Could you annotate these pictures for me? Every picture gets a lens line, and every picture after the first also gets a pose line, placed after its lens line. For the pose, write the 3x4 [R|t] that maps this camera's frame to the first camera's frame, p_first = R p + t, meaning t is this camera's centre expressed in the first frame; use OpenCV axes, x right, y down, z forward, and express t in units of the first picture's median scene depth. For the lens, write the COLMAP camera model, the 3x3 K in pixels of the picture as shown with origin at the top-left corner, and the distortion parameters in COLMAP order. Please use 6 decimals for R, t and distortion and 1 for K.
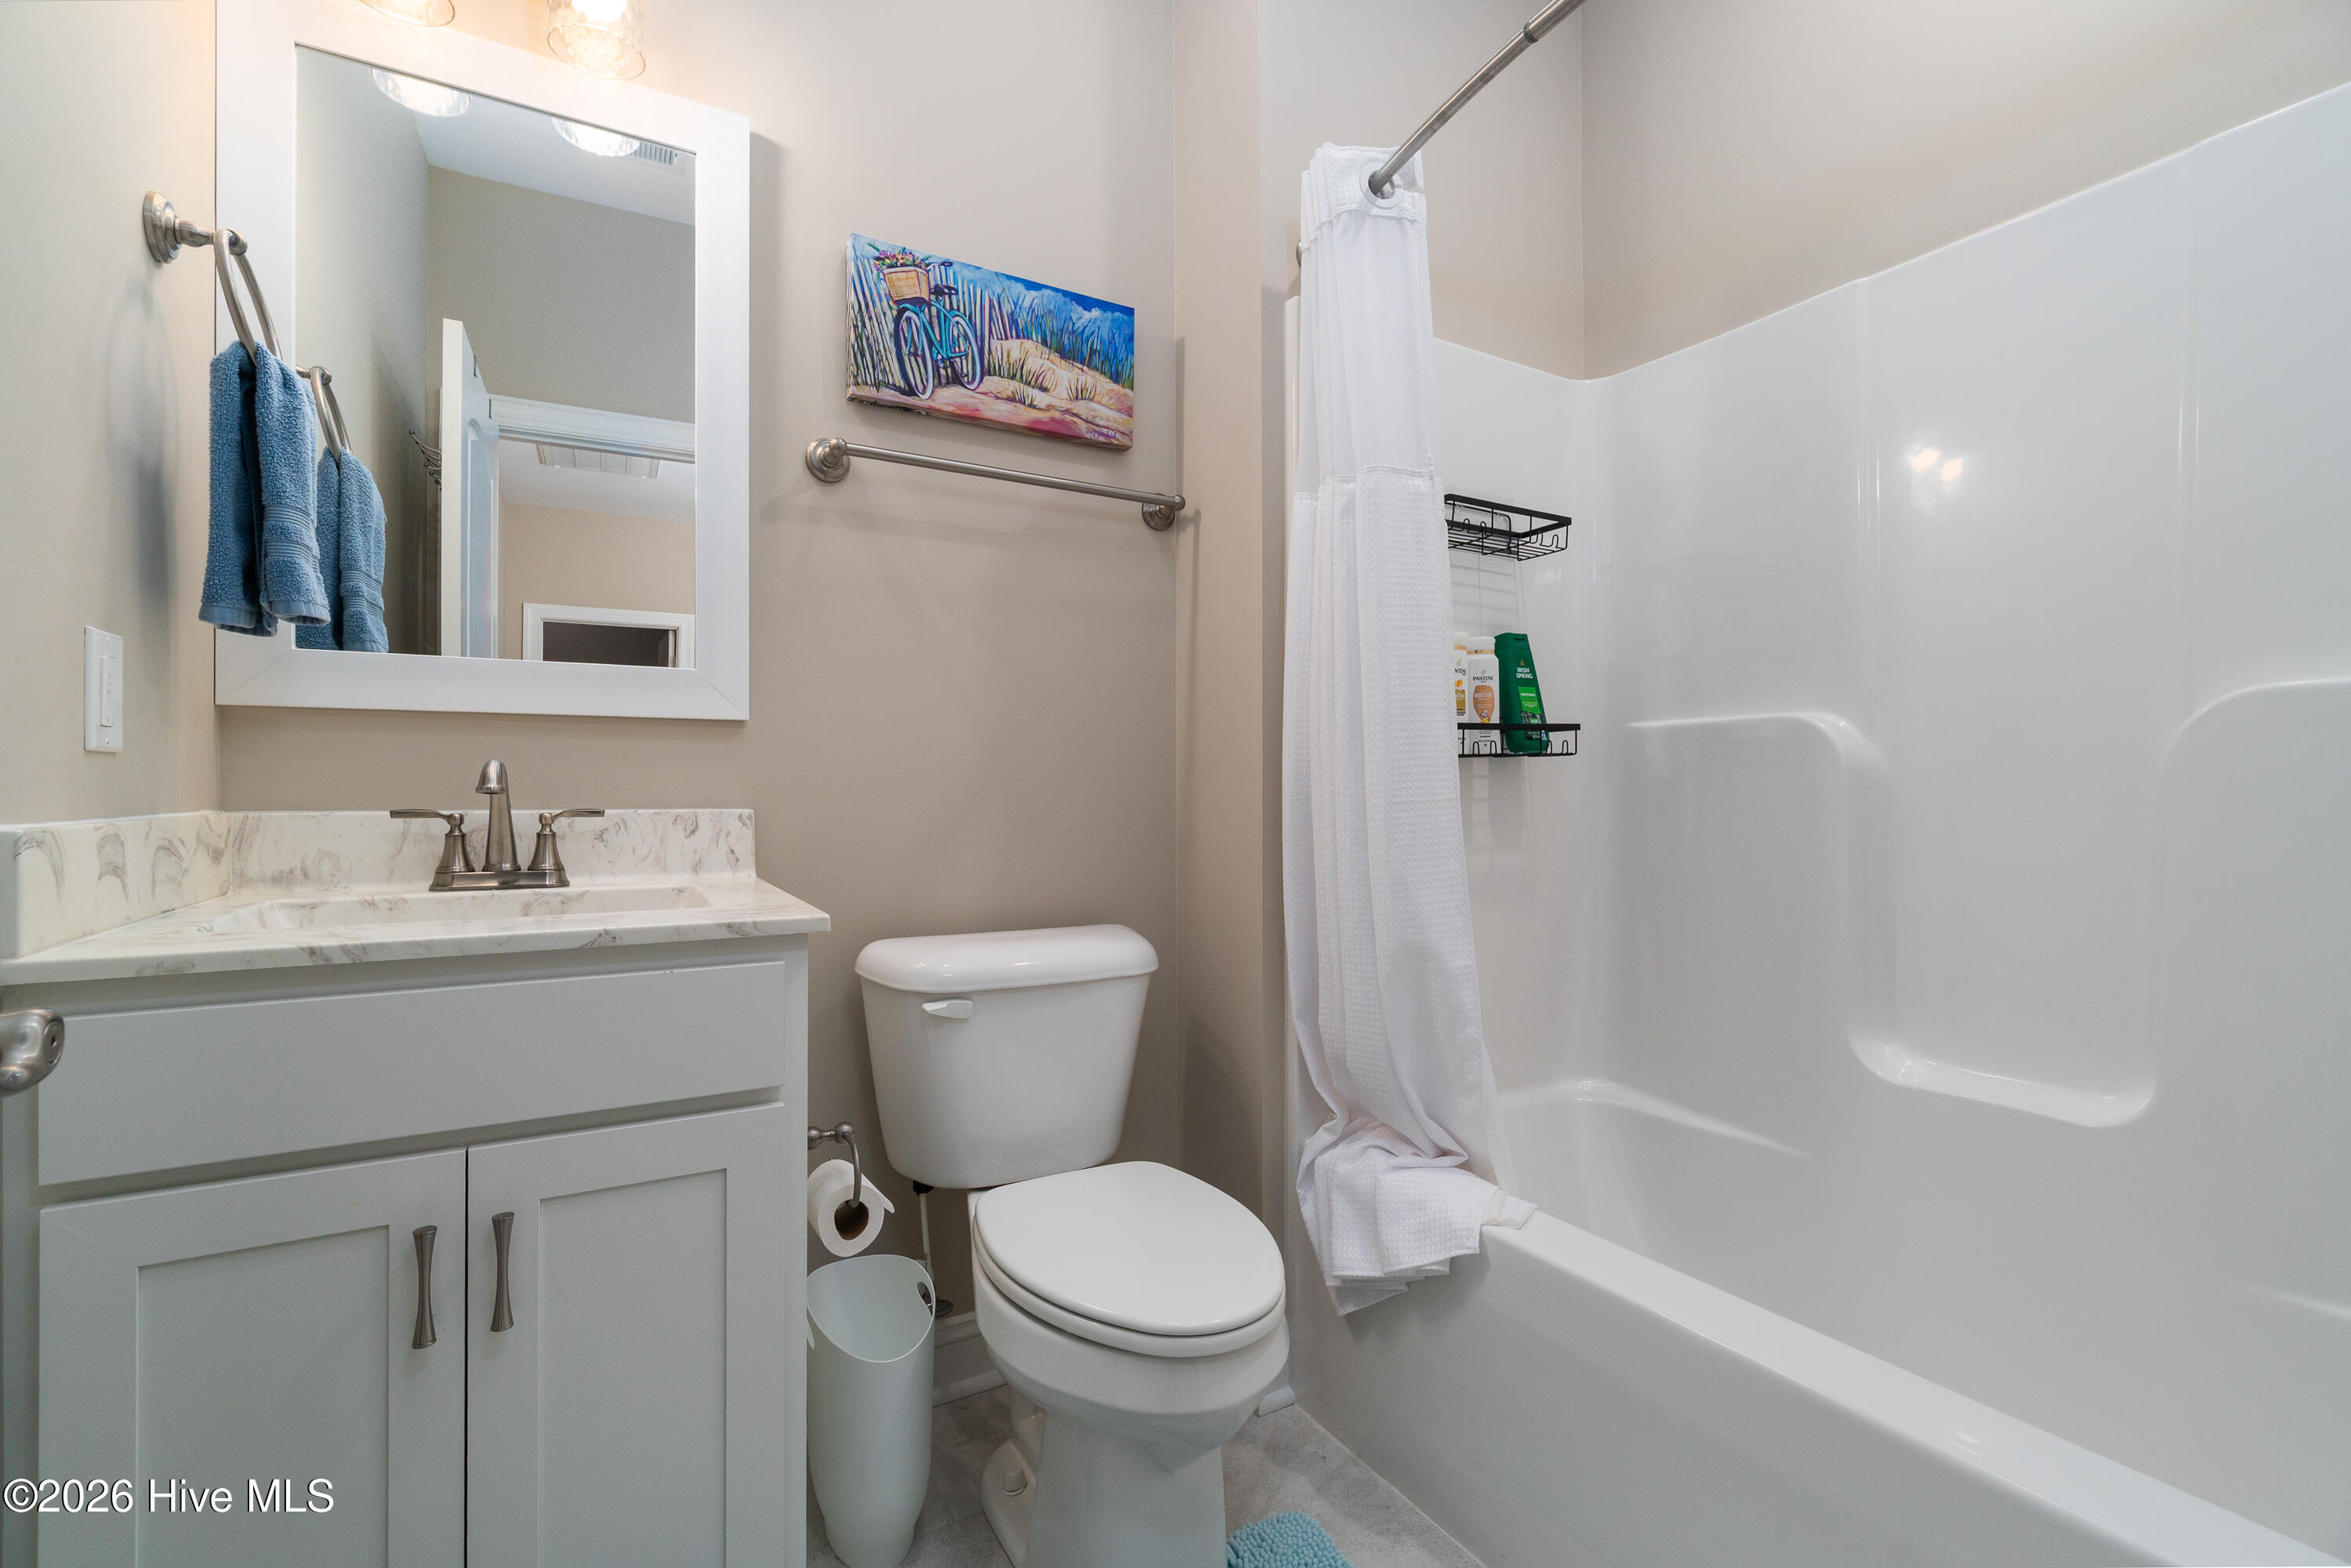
lens RADIAL K [[1024.4, 0, 1182.8], [0, 1024.4, 780.3], [0, 0, 1]] dist [-0.006295, 0.001825]
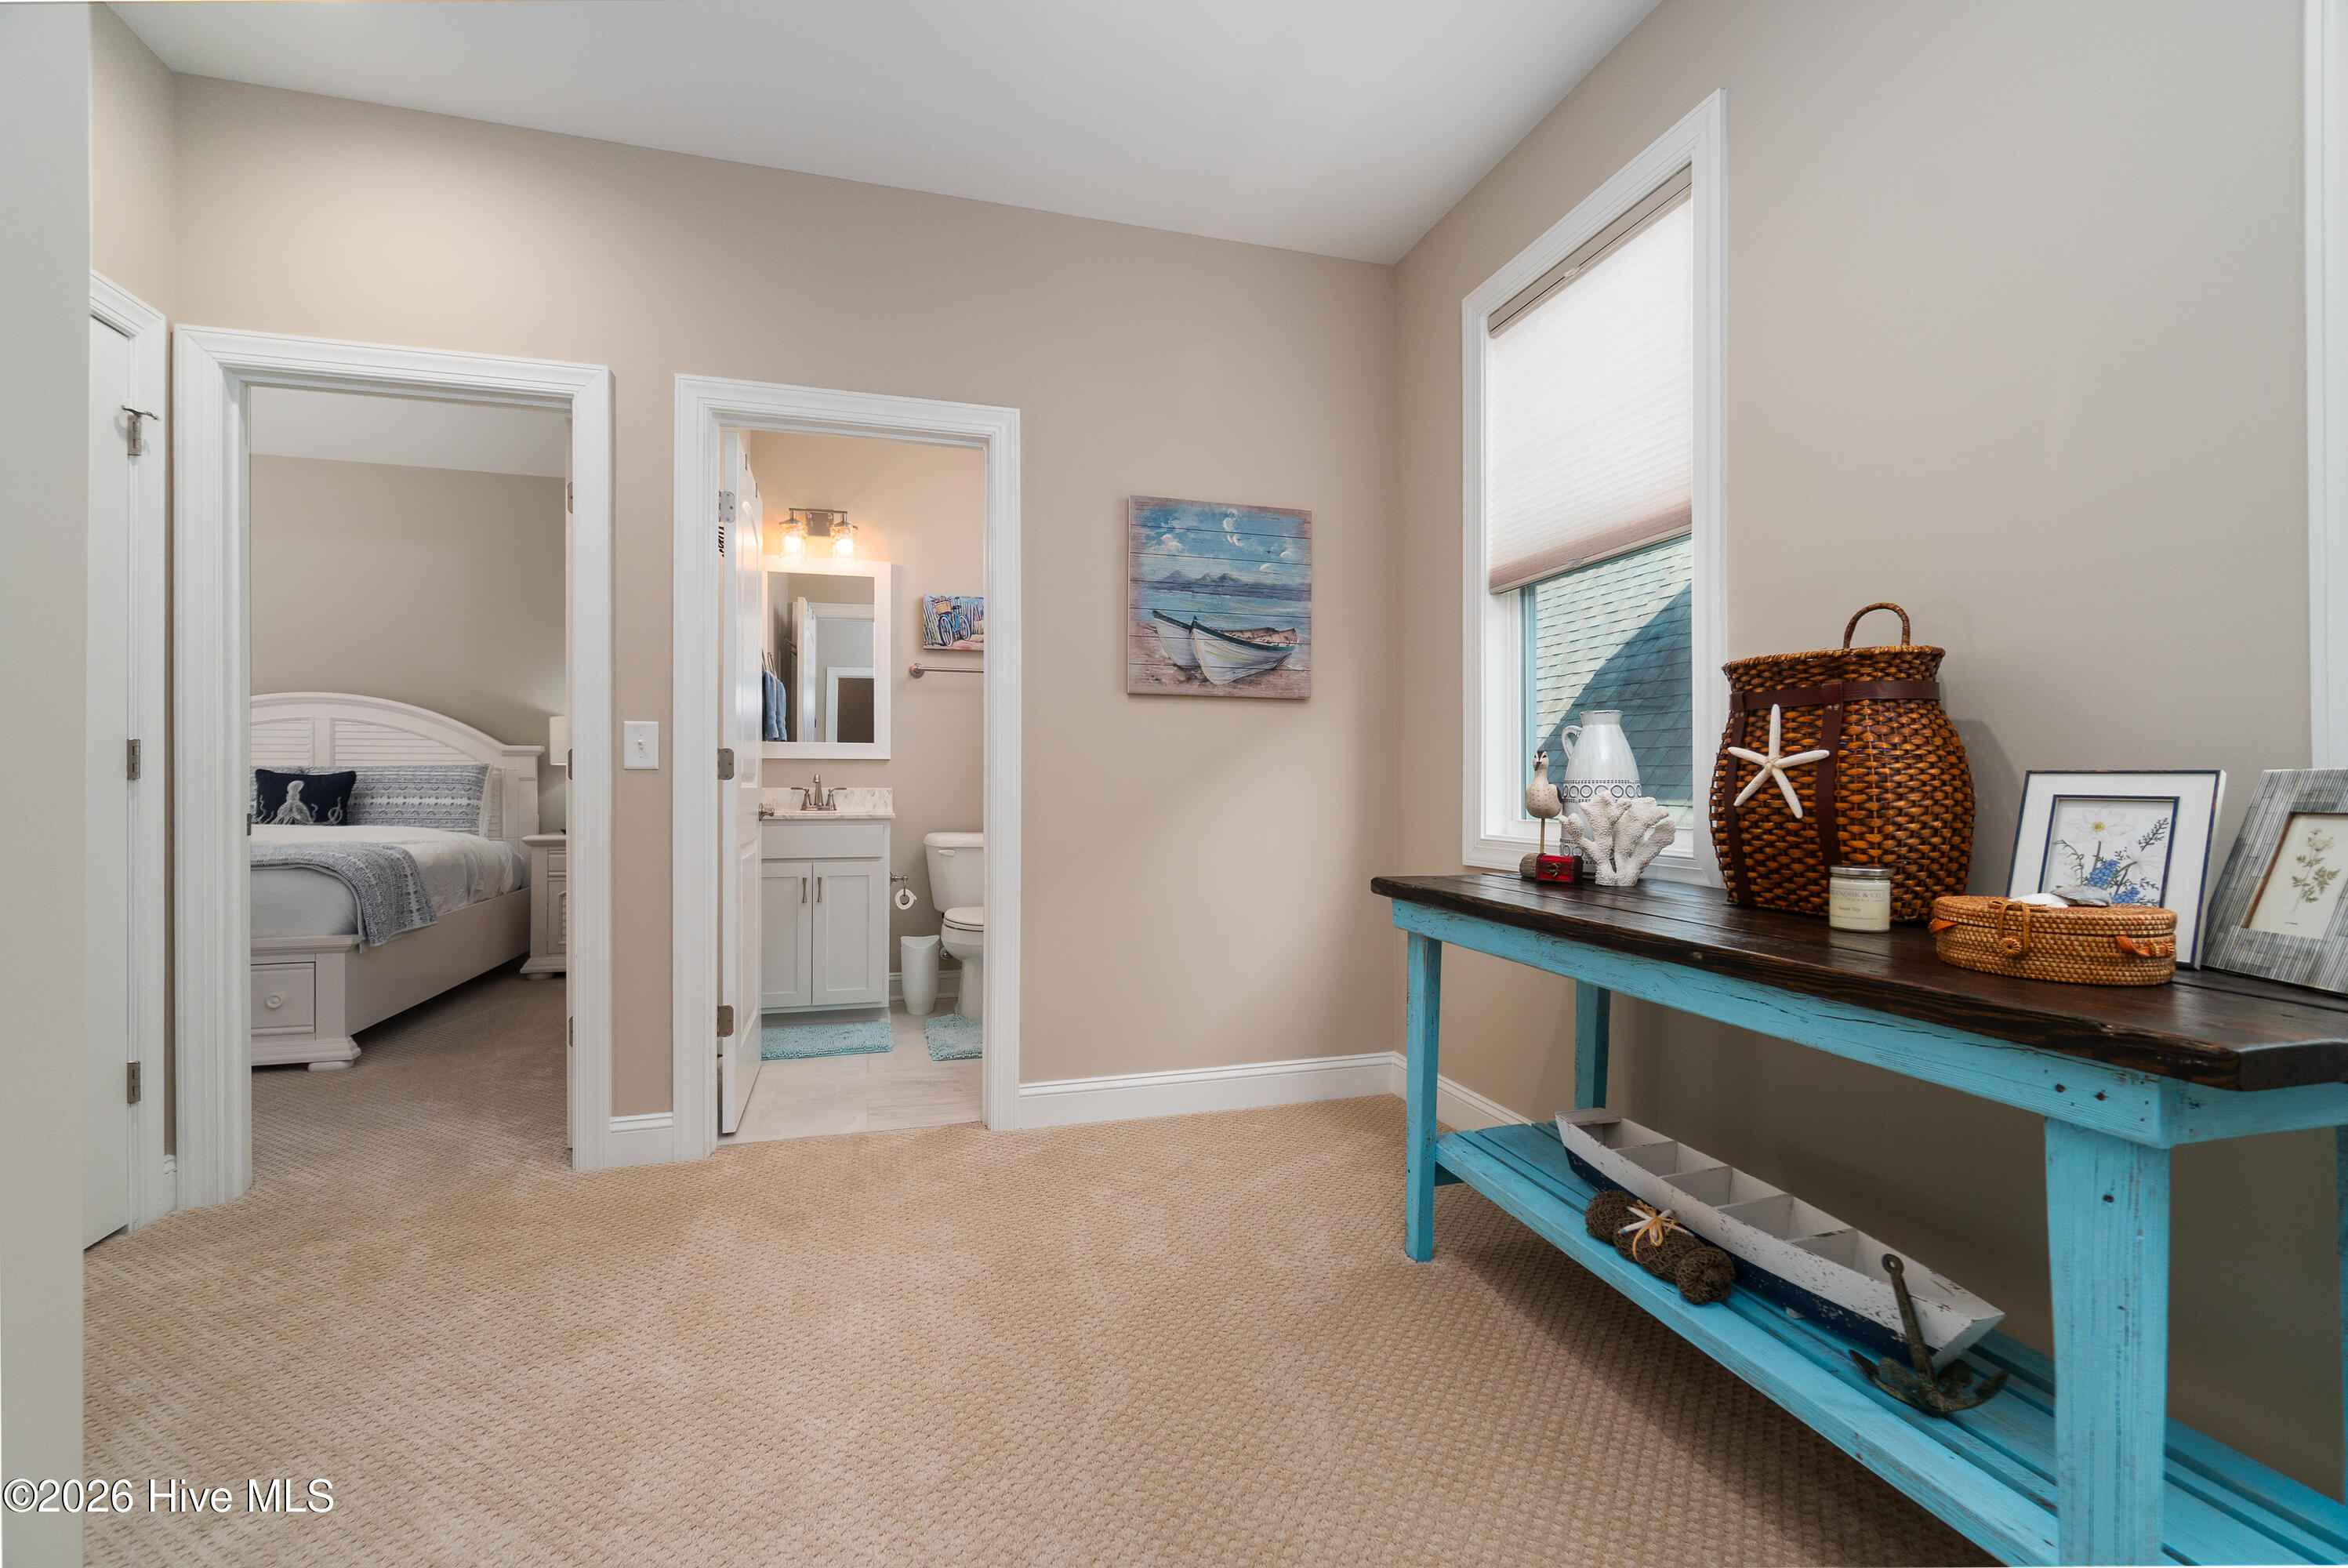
lens RADIAL K [[1023.0, 0, 1175.5], [0, 1023.0, 783.1], [0, 0, 1]] dist [-0.006295, 0.001825]
pose [[0.970990, 0.007102, -0.239015, 1.123357], [-0.005617, 0.999960, 0.006891, -0.013802], [0.239055, -0.005348, 0.970991, -1.745771]]
